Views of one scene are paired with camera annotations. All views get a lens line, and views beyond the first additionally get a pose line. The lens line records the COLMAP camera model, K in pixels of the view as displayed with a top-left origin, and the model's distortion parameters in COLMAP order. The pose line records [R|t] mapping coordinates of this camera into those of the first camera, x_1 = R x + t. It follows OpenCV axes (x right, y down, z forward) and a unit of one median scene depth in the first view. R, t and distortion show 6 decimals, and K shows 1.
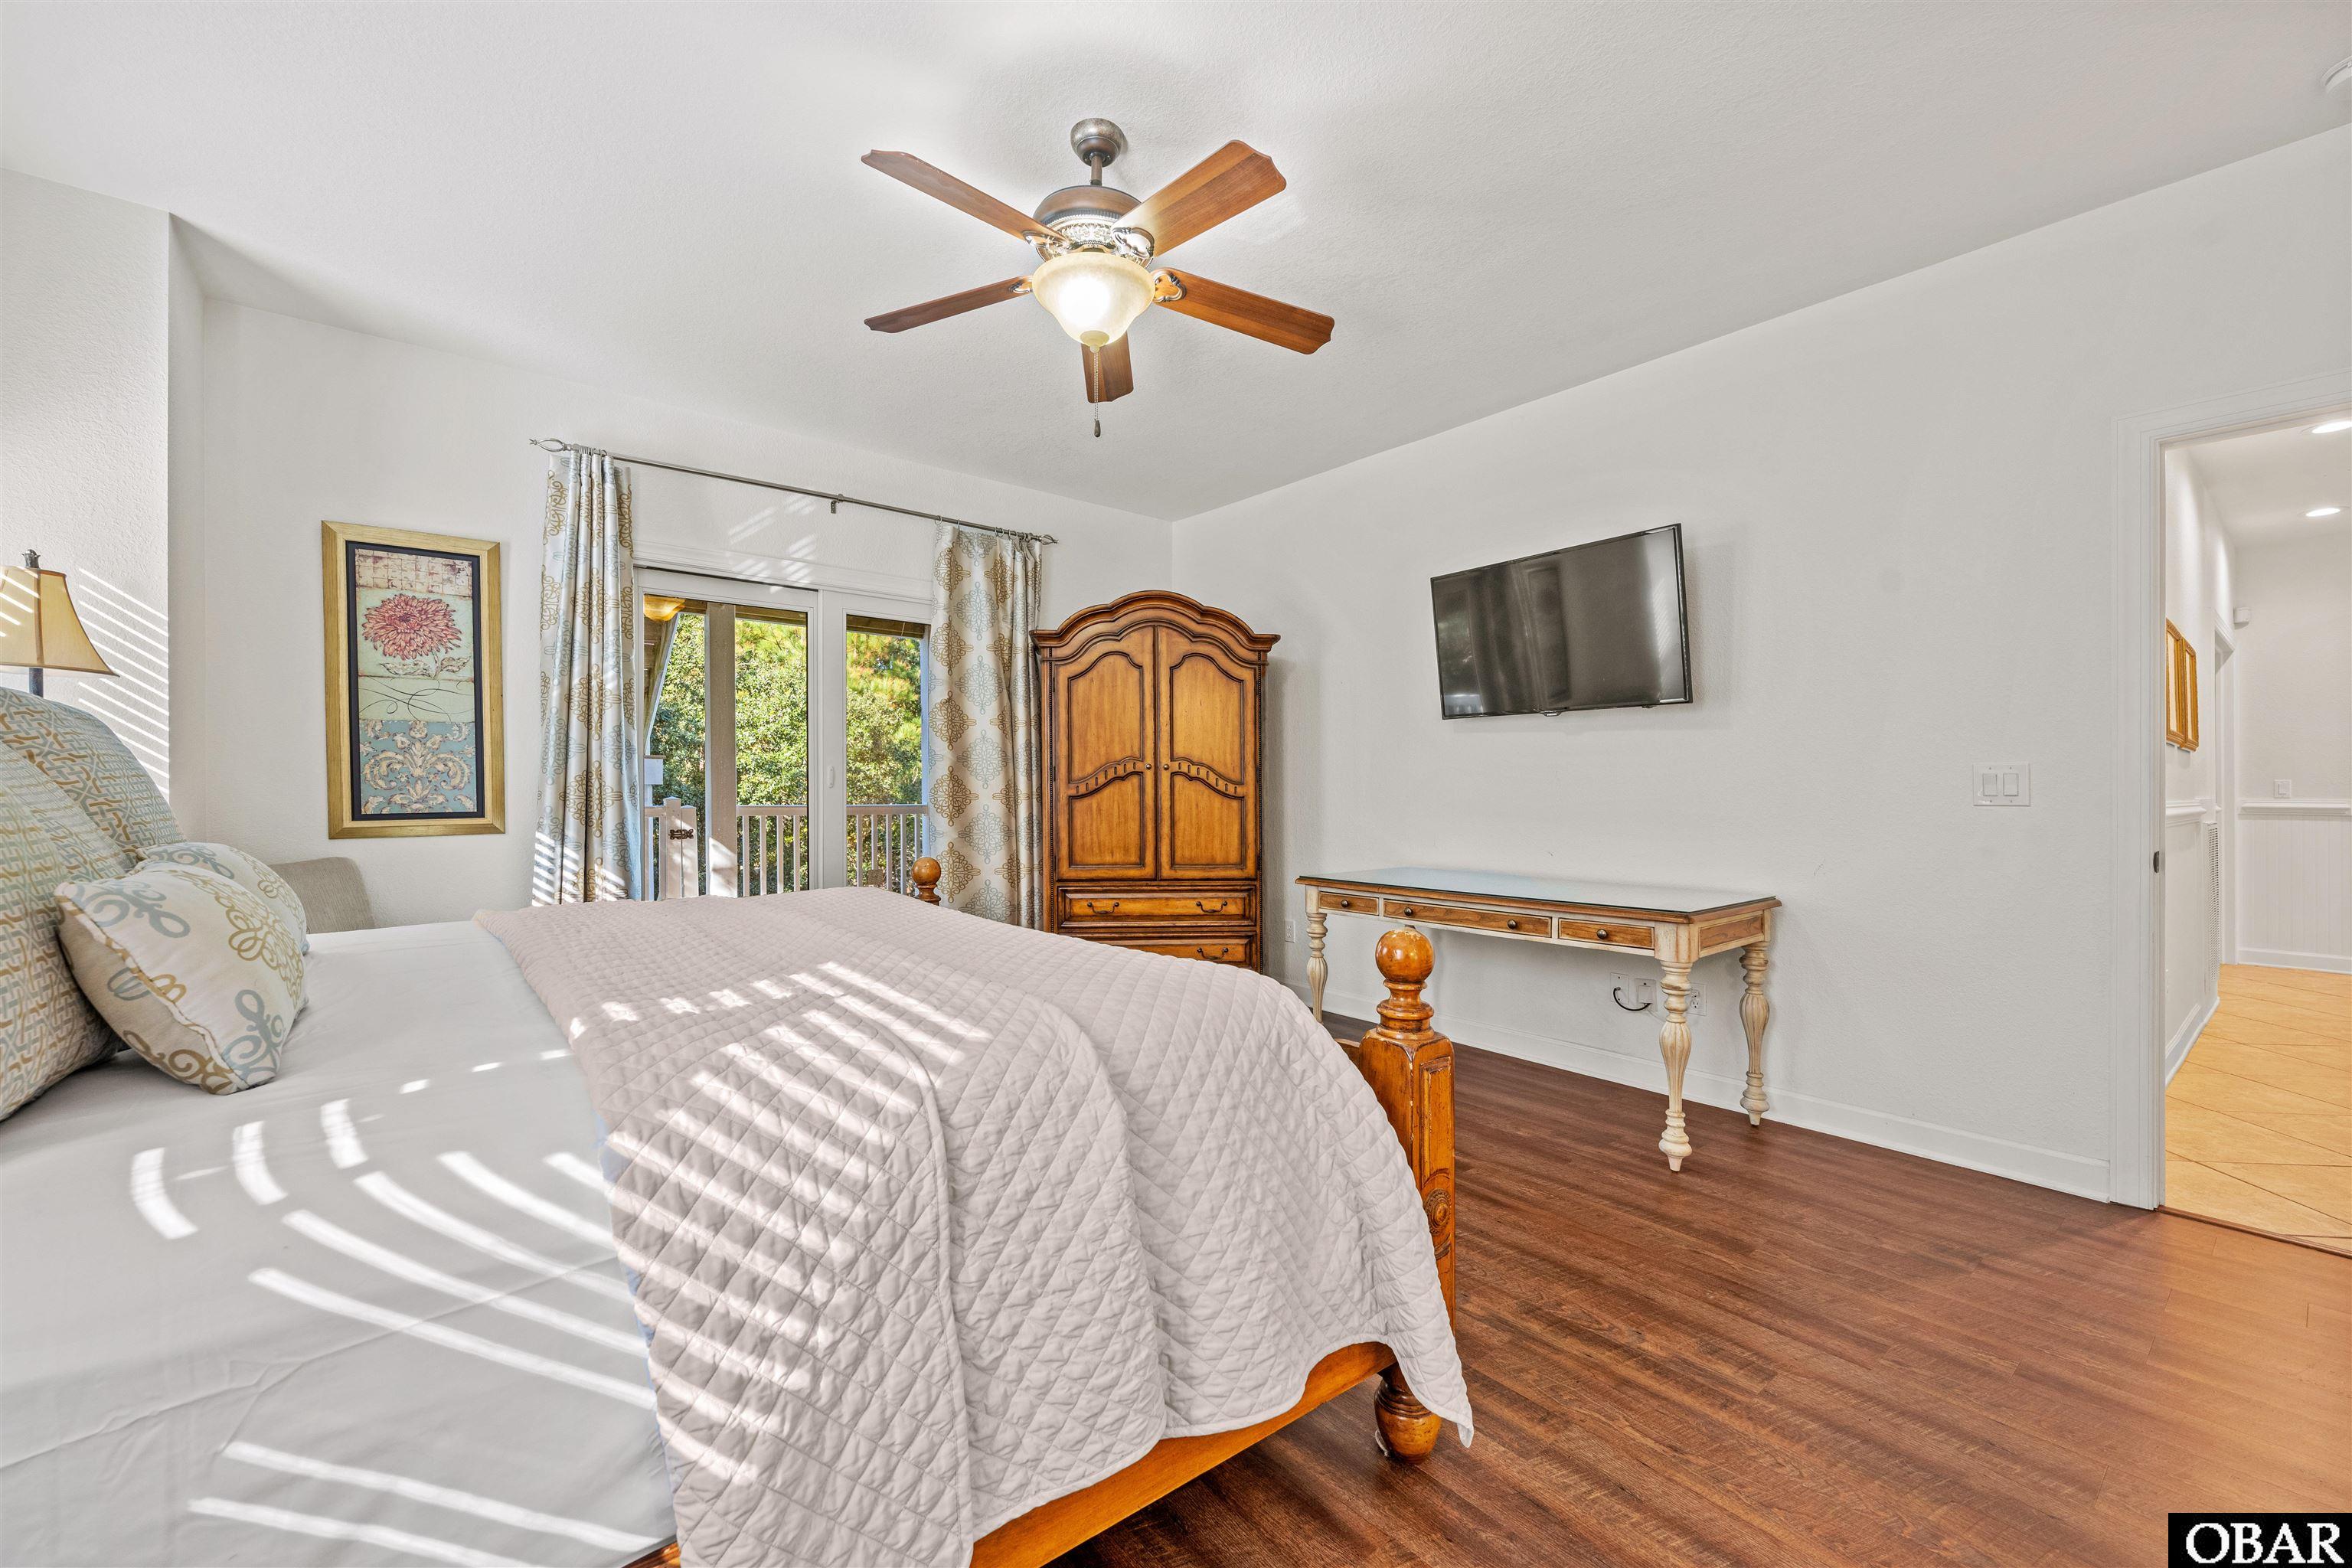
lens RADIAL K [[941.1, 0, 1183.6], [0, 941.1, 784.5], [0, 0, 1]] dist [-0.000389, 0.000024]
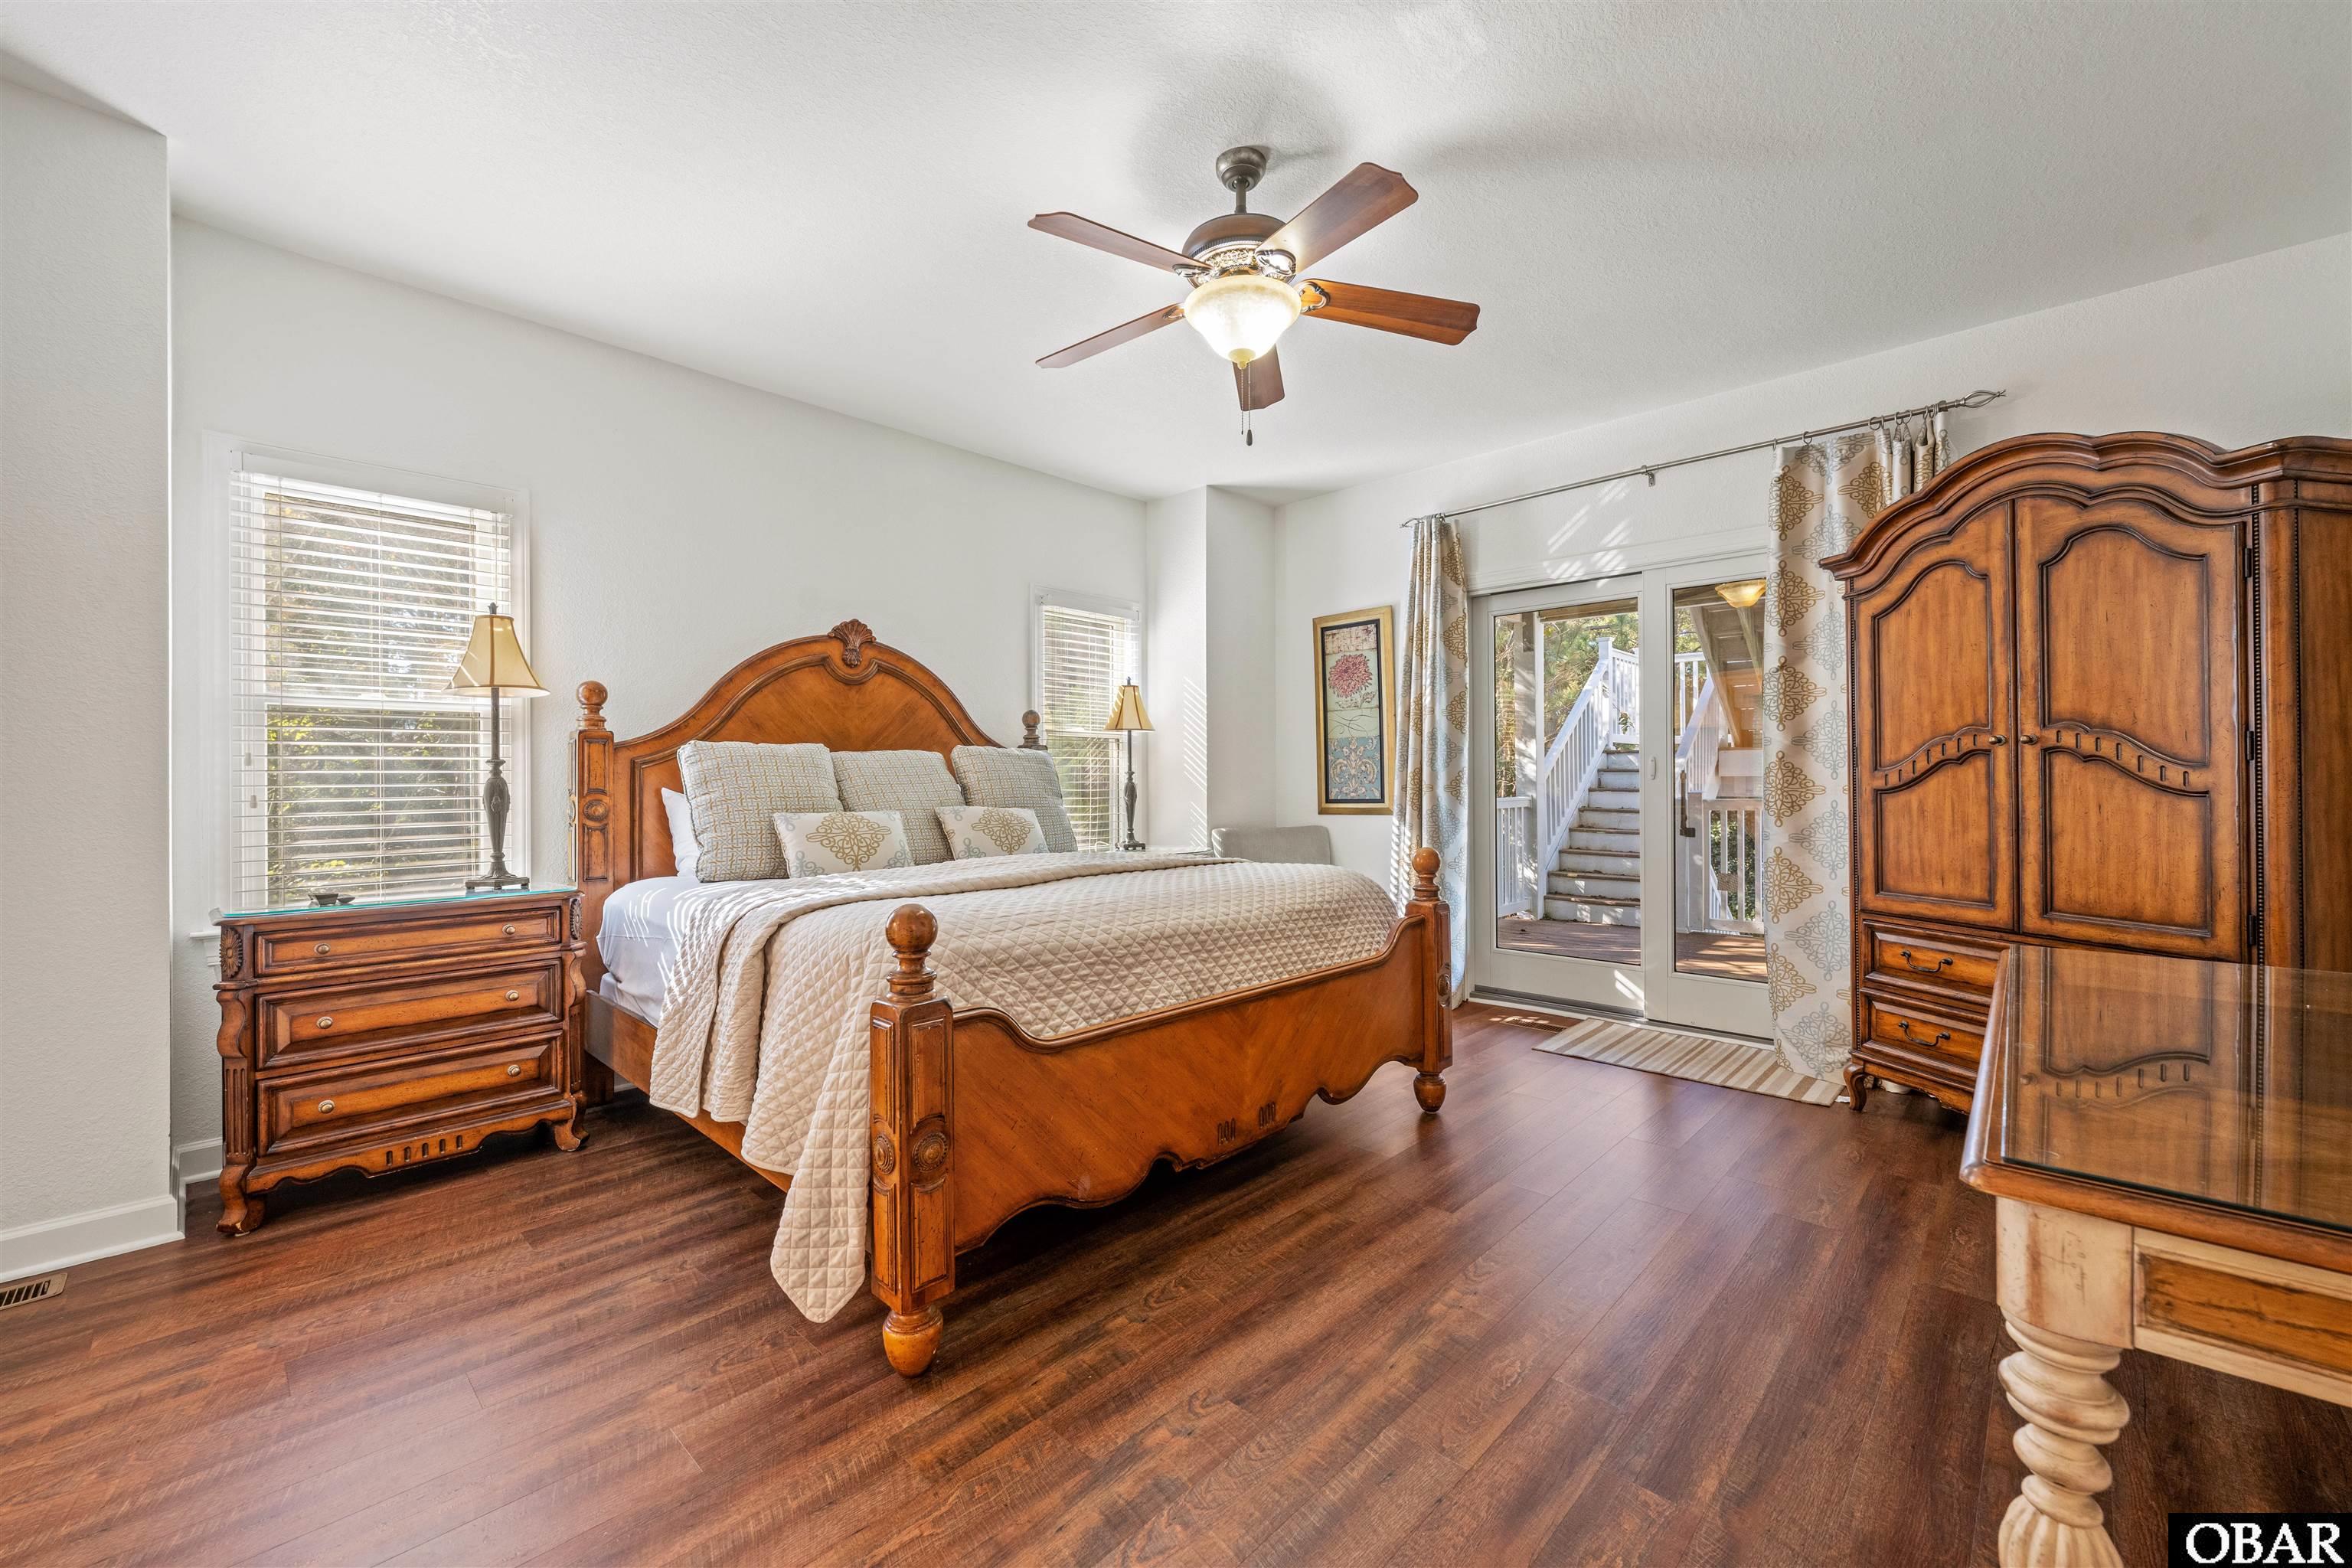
lens RADIAL K [[941.1, 0, 1183.6], [0, 941.1, 784.5], [0, 0, 1]] dist [-0.000389, 0.000024]
pose [[0.133083, -0.002459, -0.991102, 0.486335], [0.010019, 0.999949, -0.001135, 0.004498], [0.991054, -0.009779, 0.133101, 0.407890]]
